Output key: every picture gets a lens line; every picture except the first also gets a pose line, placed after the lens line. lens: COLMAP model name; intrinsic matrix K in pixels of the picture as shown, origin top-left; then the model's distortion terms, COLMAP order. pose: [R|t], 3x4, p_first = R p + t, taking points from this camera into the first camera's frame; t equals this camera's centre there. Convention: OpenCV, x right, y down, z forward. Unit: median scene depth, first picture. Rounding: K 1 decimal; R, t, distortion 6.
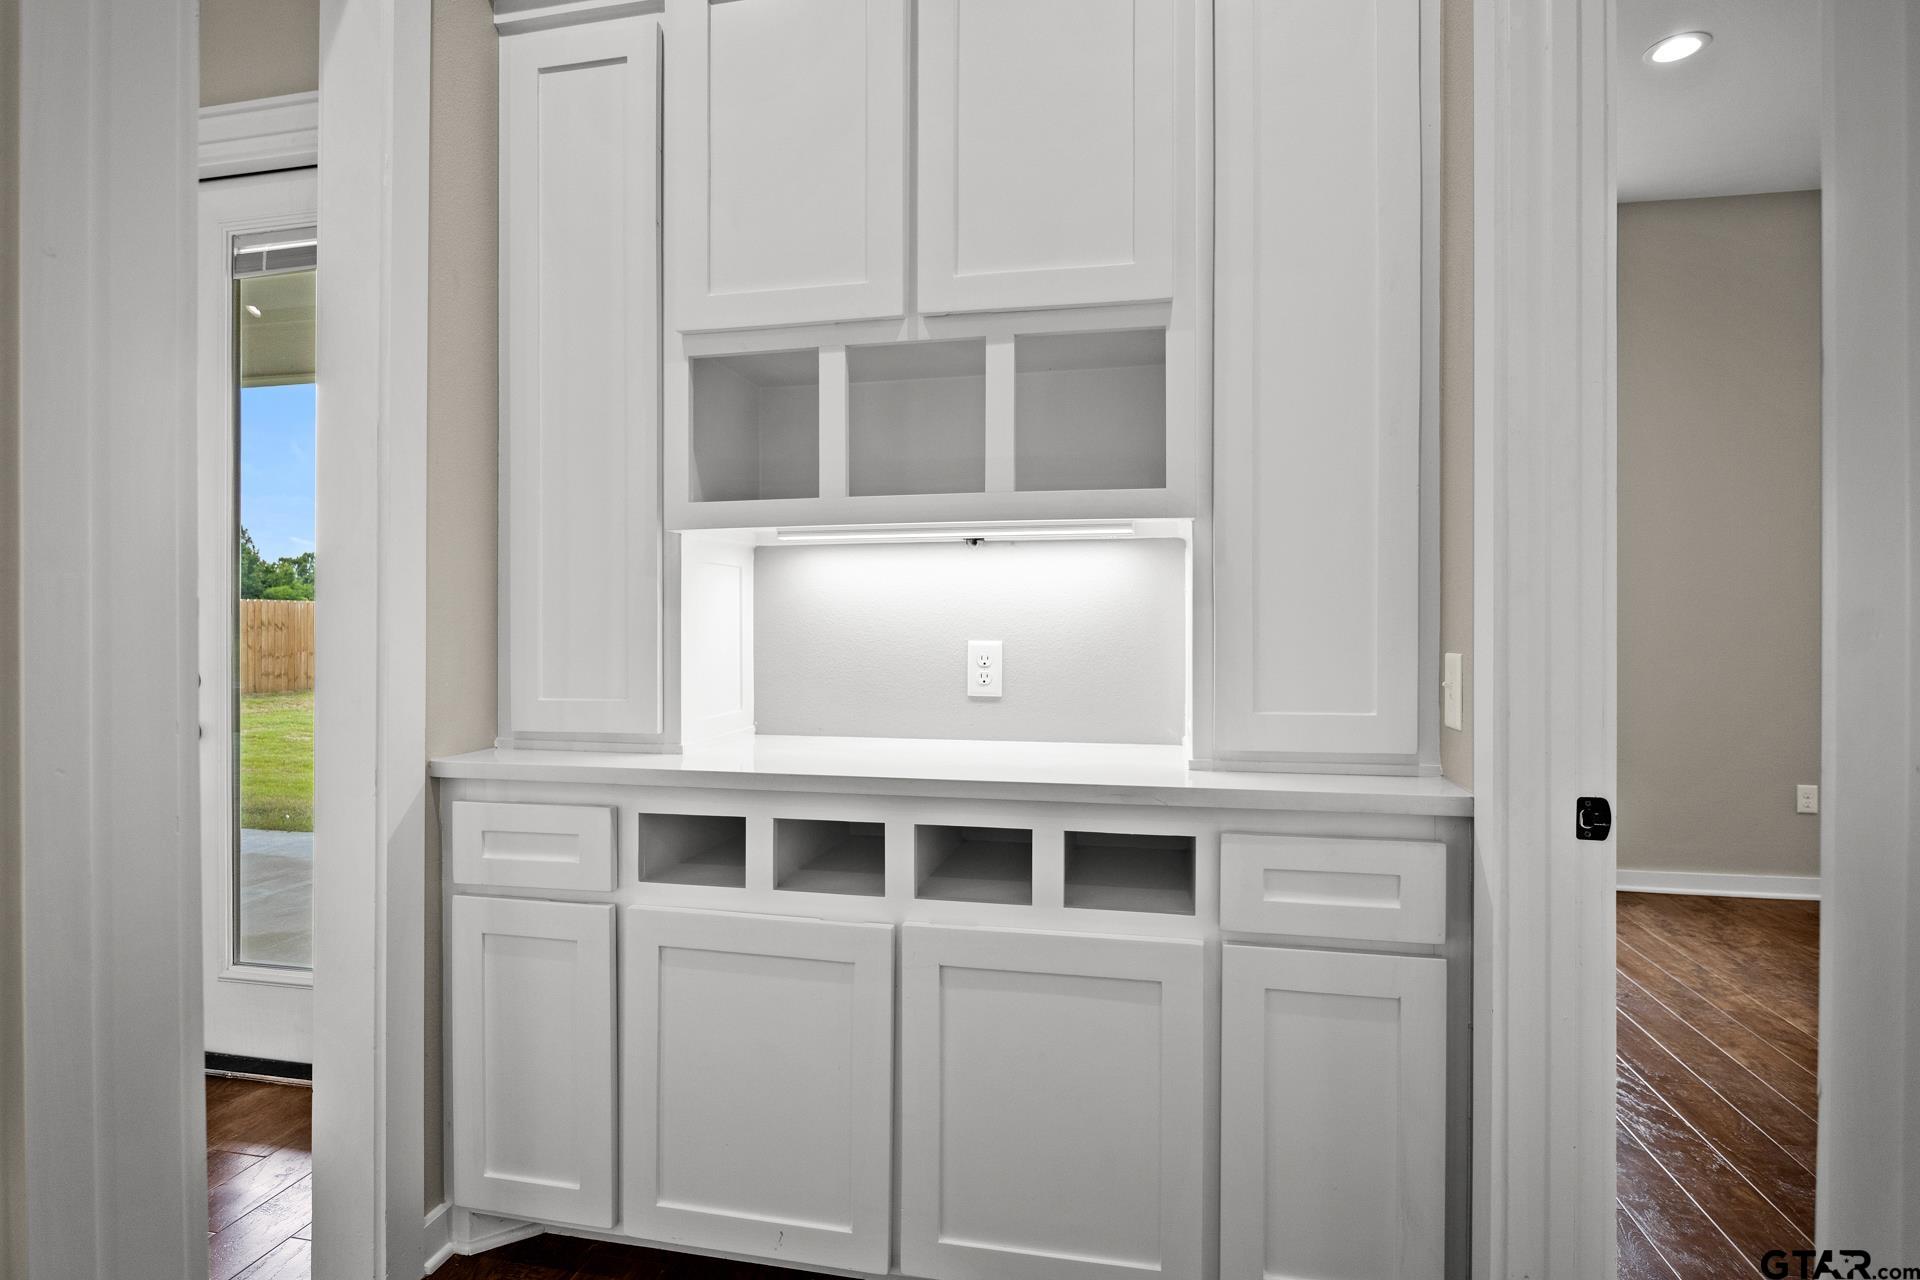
lens RADIAL K [[962.1, 0, 957.0], [0, 962.1, 634.2], [0, 0, 1]] dist [-0.006836, -0.000928]
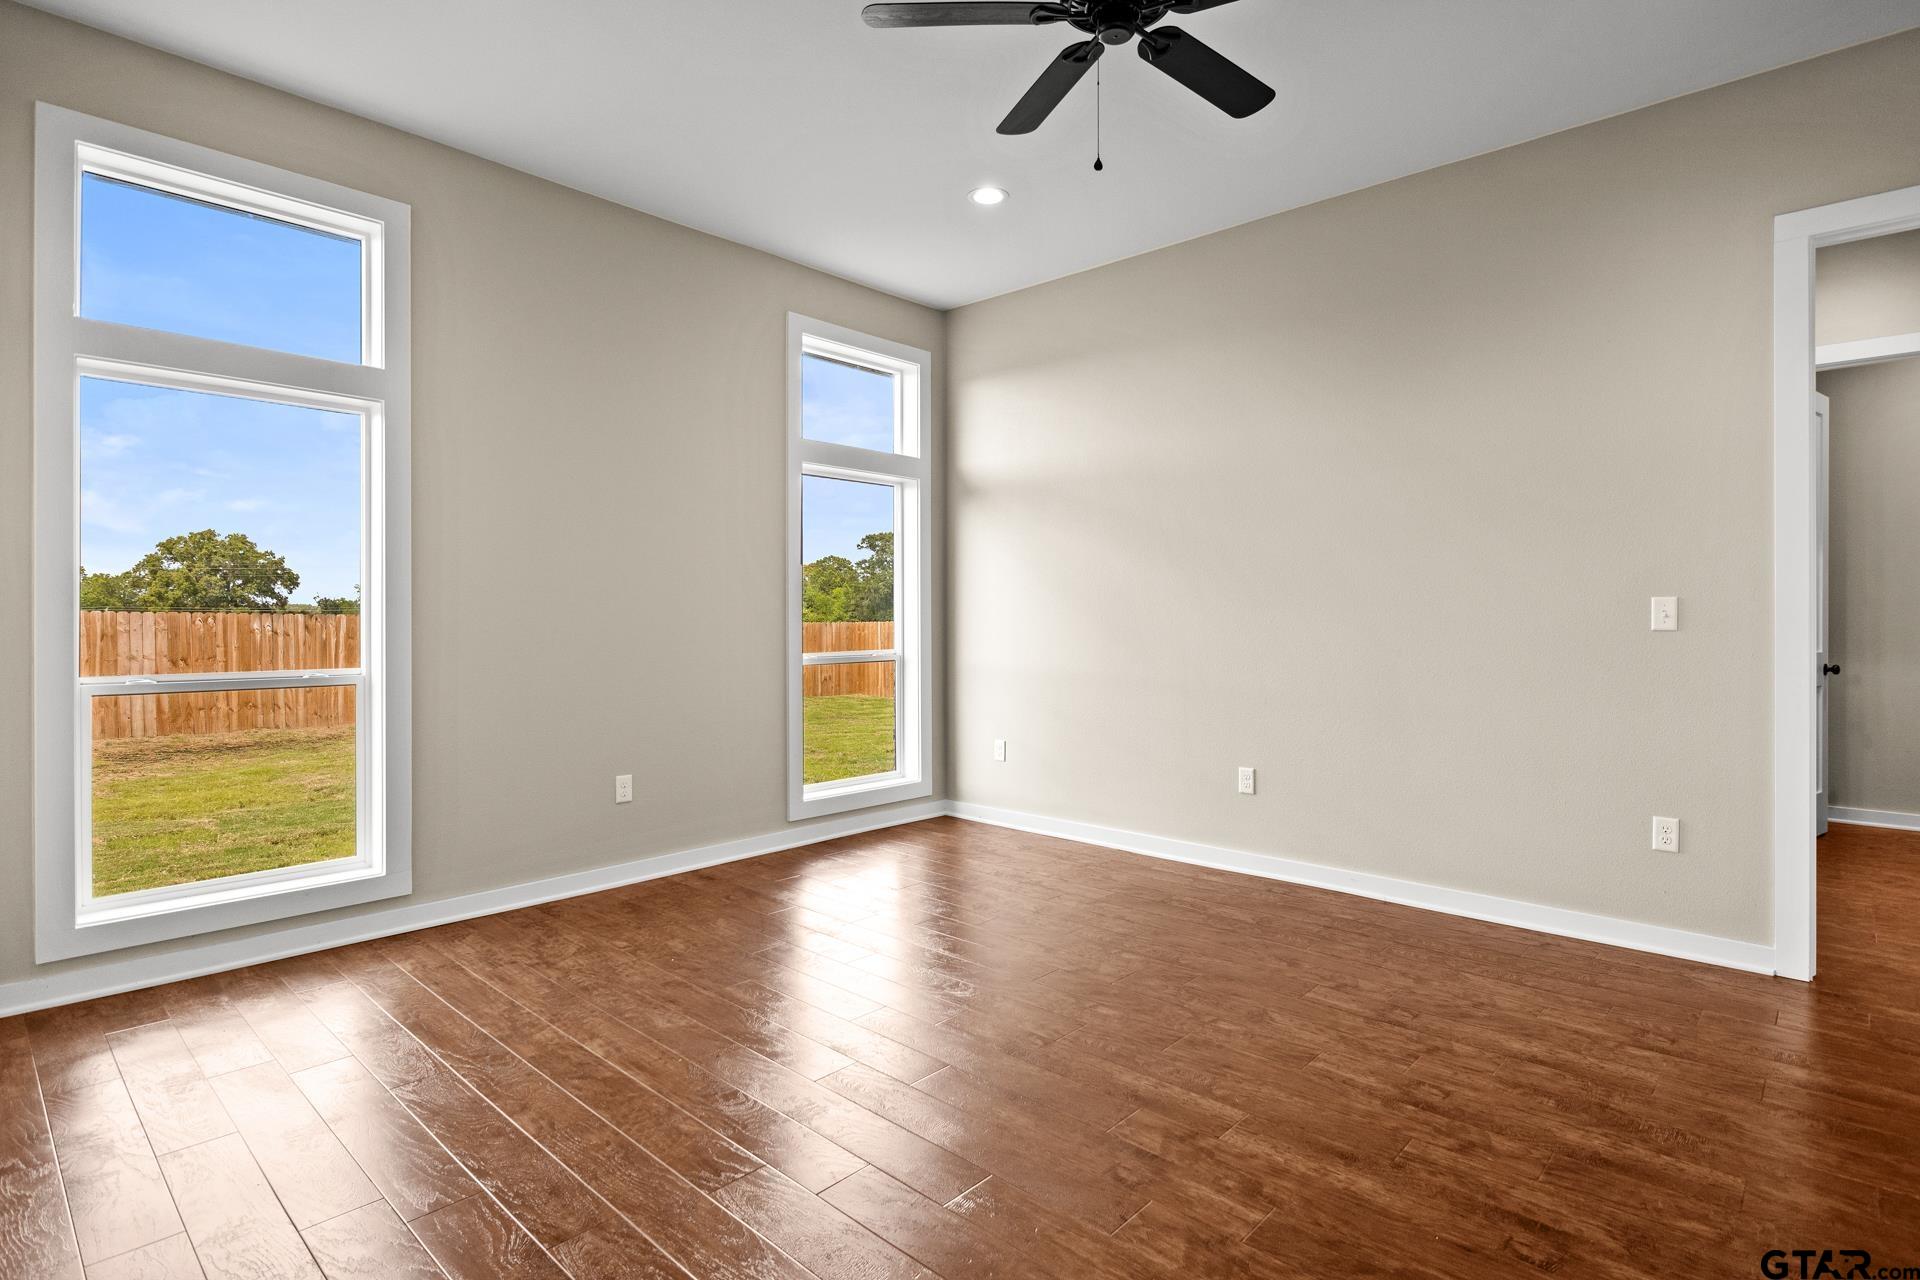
lens RADIAL K [[962.1, 0, 962.1], [0, 962.1, 630.7], [0, 0, 1]] dist [-0.006836, -0.000928]
pose [[0.517314, -0.008706, 0.855751, 0.227133], [0.008556, 0.999951, 0.005001, -0.003054], [-0.855753, 0.004735, 0.517363, 0.171988]]
